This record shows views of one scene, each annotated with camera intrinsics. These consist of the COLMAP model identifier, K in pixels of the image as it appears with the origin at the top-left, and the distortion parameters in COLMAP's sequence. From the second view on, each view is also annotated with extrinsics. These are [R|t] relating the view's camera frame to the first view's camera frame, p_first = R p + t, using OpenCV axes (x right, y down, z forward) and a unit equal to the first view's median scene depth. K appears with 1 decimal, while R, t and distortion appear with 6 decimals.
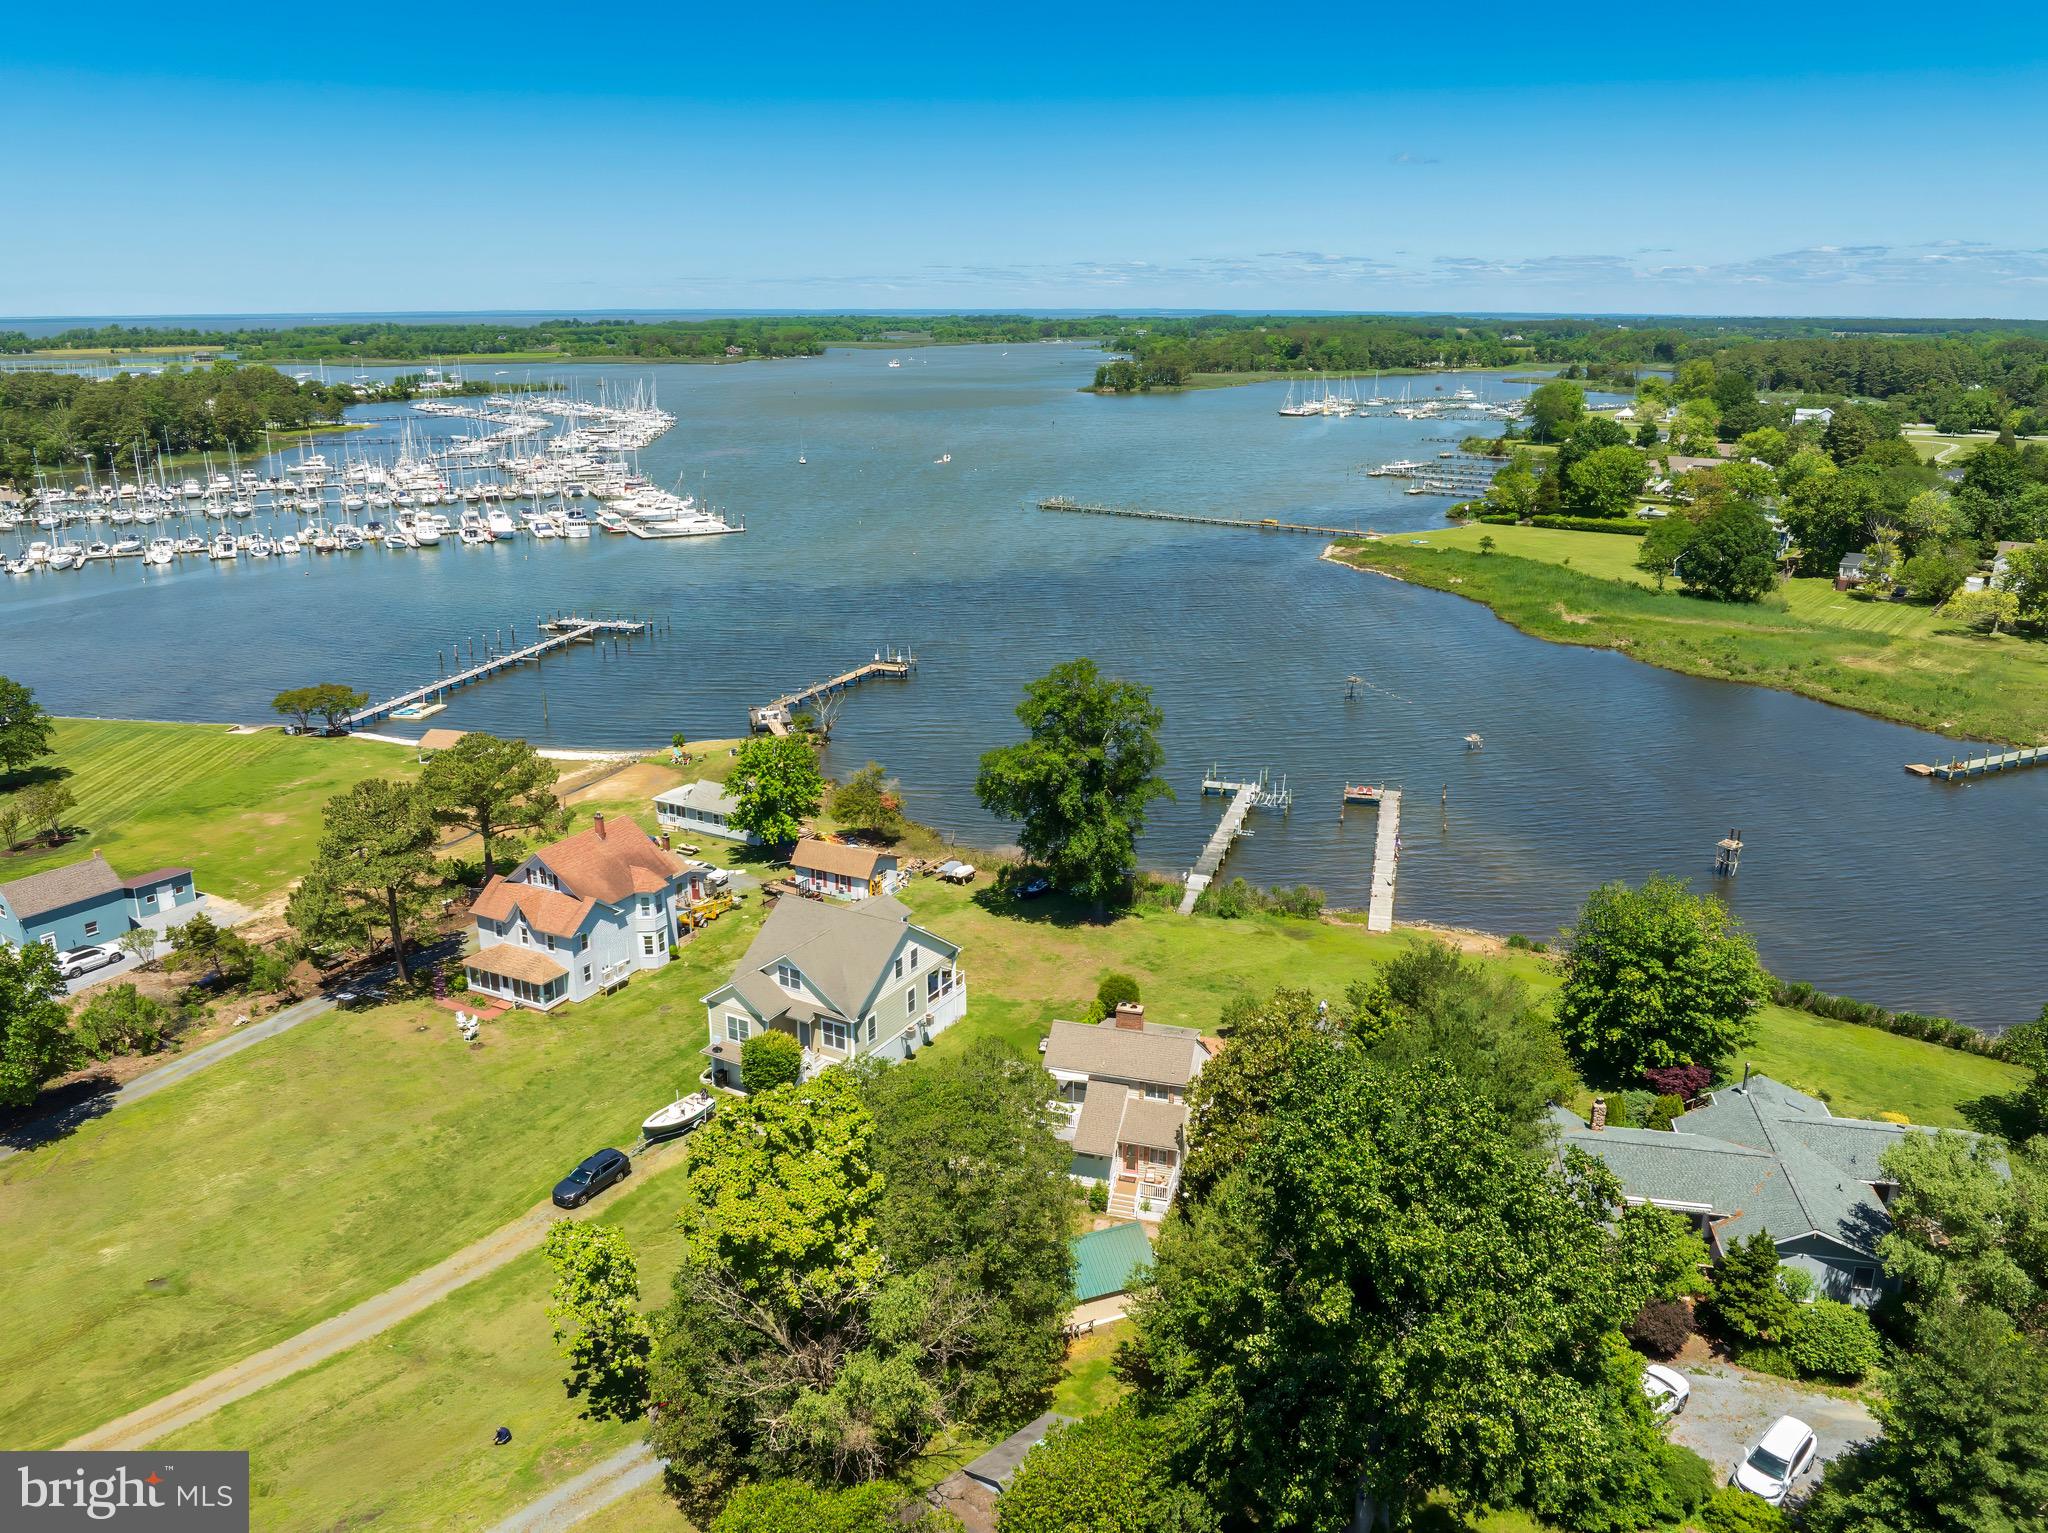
lens RADIAL K [[1459.8, 0, 1015.4], [0, 1459.8, 768.7], [0, 0, 1]] dist [-0.032629, -0.001429]
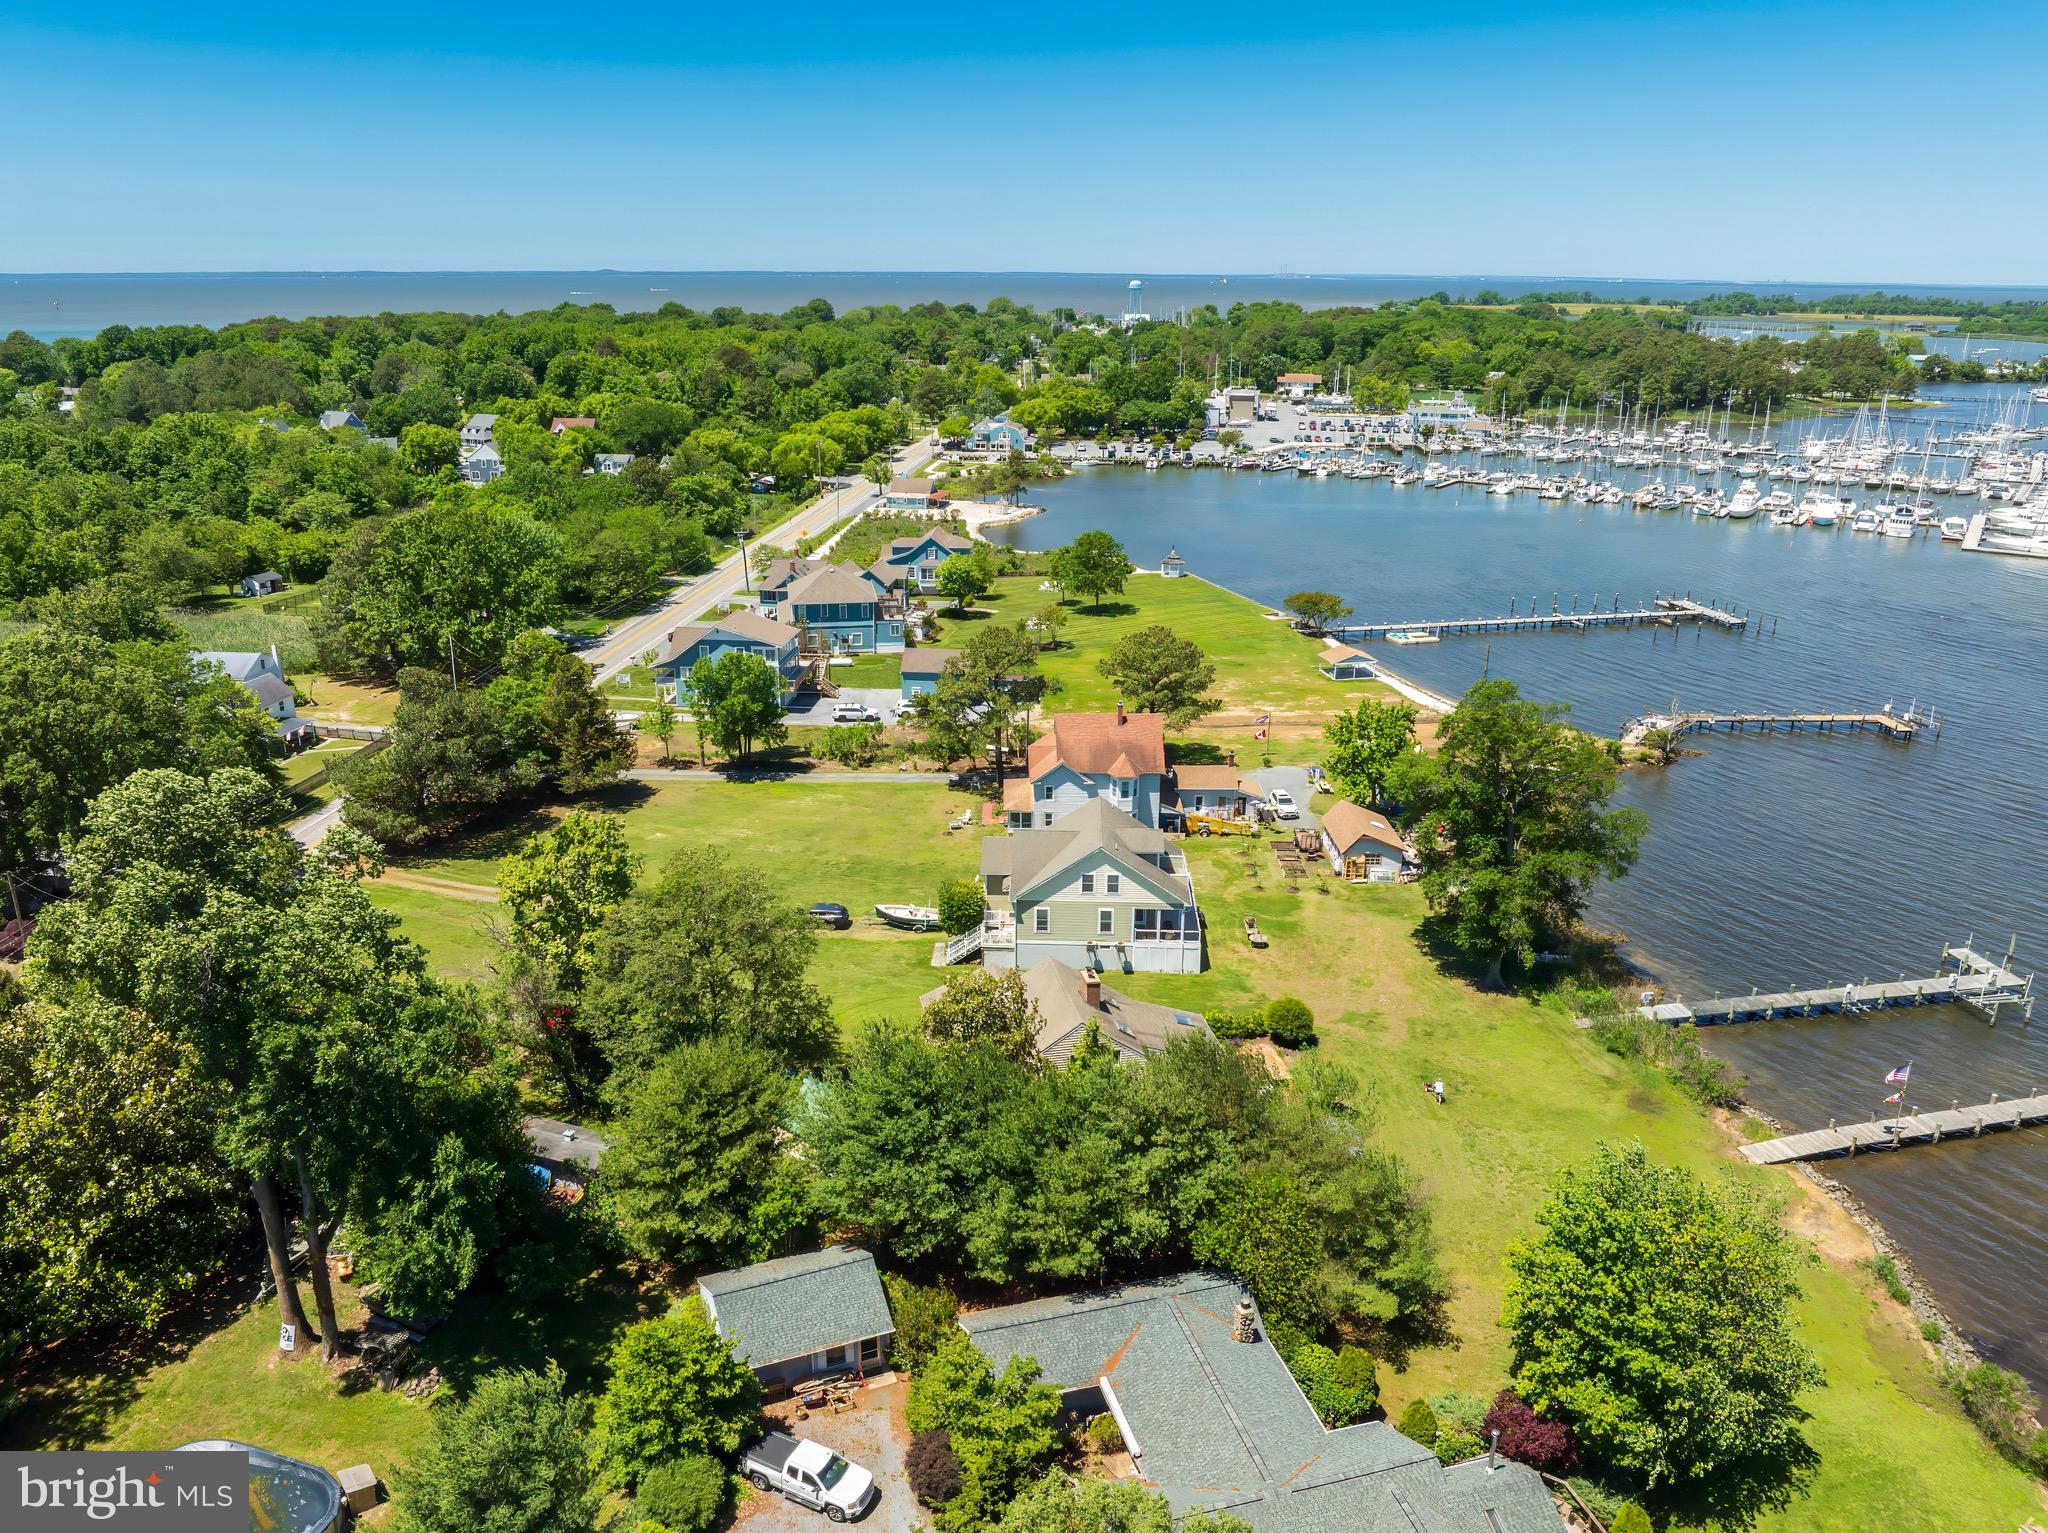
lens RADIAL K [[1459.8, 0, 1019.4], [0, 1459.8, 767.6], [0, 0, 1]] dist [-0.032629, -0.001429]
pose [[0.446552, 0.287477, -0.847319, 0.261373], [-0.271730, 0.945827, 0.177691, -0.039720], [0.852499, 0.150894, 0.500477, 0.141365]]
